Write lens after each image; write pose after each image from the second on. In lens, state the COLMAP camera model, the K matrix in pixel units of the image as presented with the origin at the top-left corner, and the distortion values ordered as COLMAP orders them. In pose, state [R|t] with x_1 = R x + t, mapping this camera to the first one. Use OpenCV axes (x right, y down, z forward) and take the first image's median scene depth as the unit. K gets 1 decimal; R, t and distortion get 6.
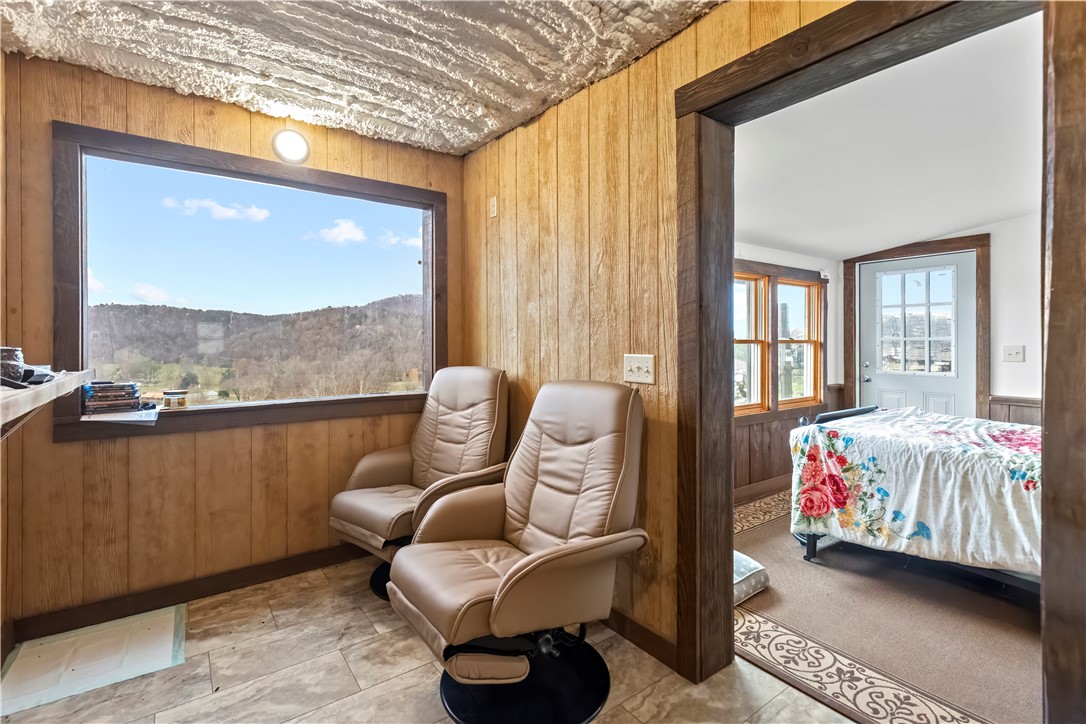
lens RADIAL K [[501.1, 0, 539.6], [0, 501.1, 342.0], [0, 0, 1]] dist [0.002585, -0.000391]
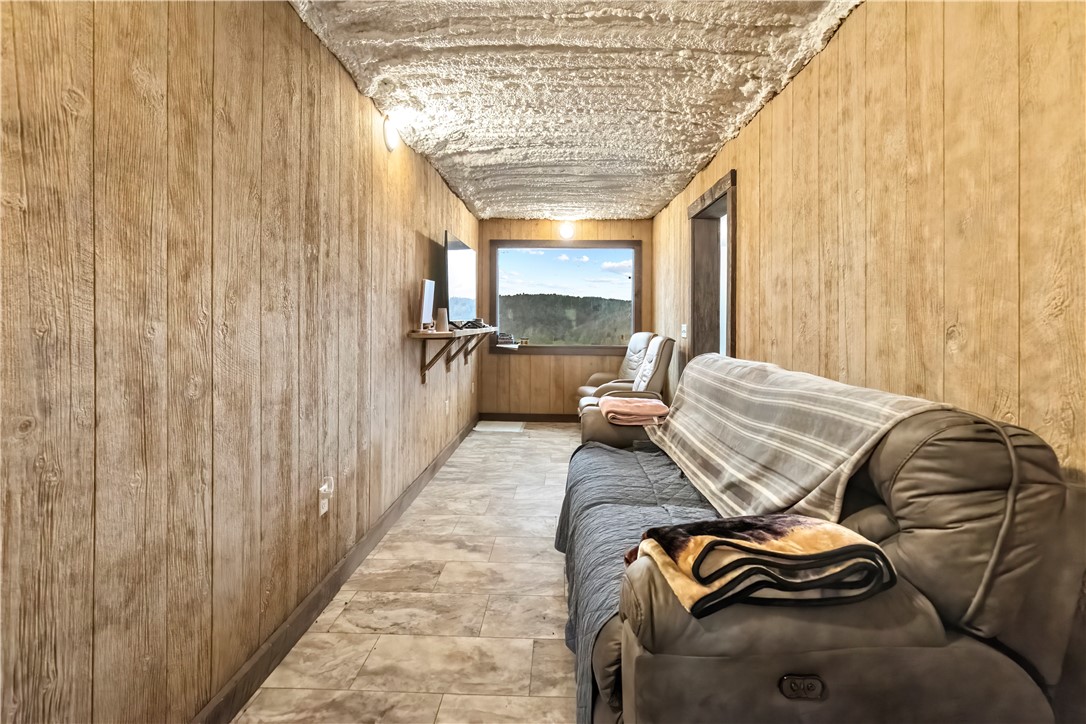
lens RADIAL K [[498.5, 0, 548.4], [0, 498.5, 336.9], [0, 0, 1]] dist [0.002940, 0.000166]
pose [[0.792396, 0.024976, -0.609495, 0.687086], [-0.009925, 0.999557, 0.028056, 0.015289], [0.609926, -0.016182, 0.792293, -0.698205]]
